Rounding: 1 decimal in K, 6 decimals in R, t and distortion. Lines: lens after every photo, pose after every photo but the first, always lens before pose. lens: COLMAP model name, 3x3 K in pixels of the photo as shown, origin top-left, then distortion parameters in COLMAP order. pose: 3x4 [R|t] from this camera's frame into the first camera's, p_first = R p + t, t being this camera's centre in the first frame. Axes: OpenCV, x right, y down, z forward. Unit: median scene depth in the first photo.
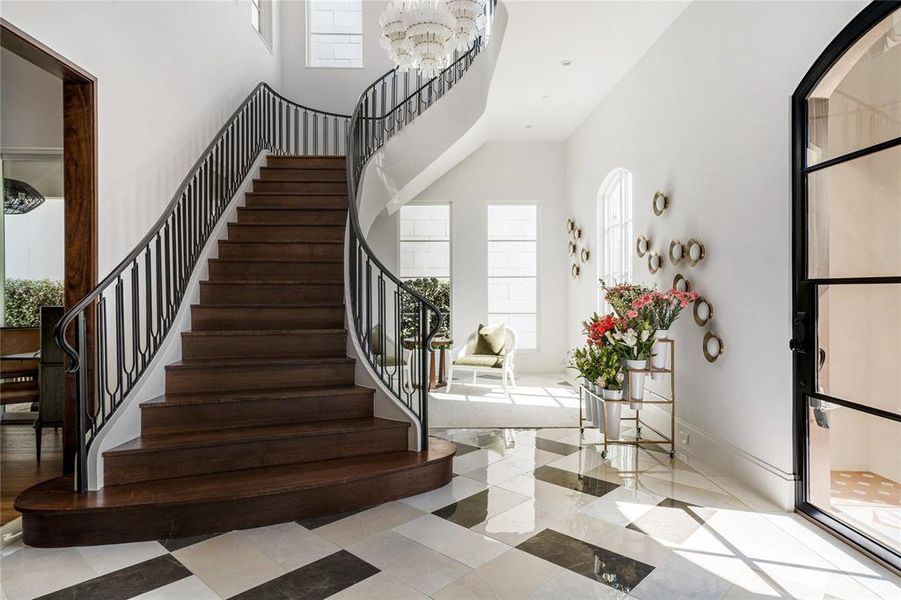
lens RADIAL K [[533.7, 0, 449.2], [0, 533.7, 294.9], [0, 0, 1]] dist [0.002276, 0.001007]
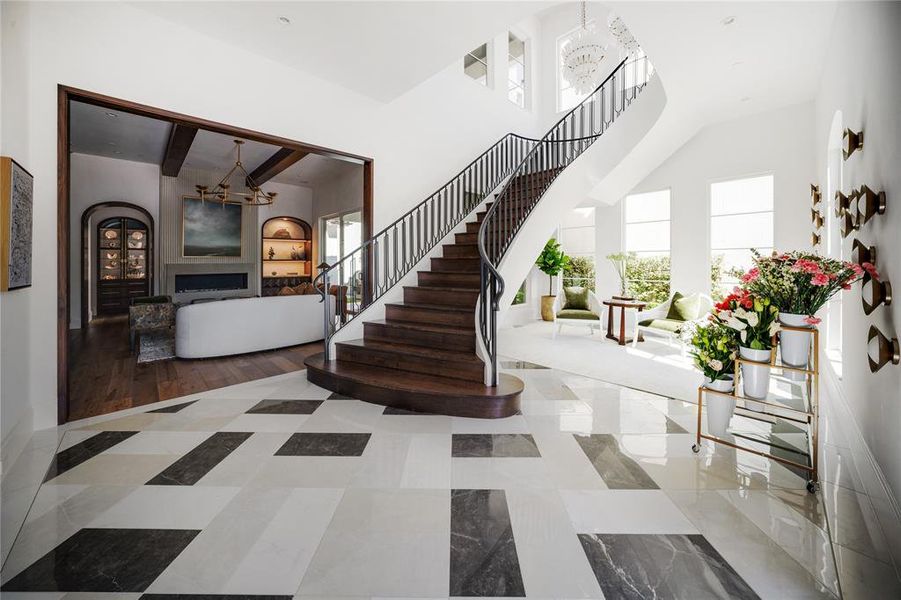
lens RADIAL K [[326.3, 0, 449.8], [0, 326.3, 266.1], [0, 0, 1]] dist [-0.014546, -0.000003]
pose [[0.677160, 0.002508, -0.735832, 0.406474], [-0.003176, 0.999995, 0.000486, 0.000315], [0.735829, 0.002008, 0.677164, 0.346213]]
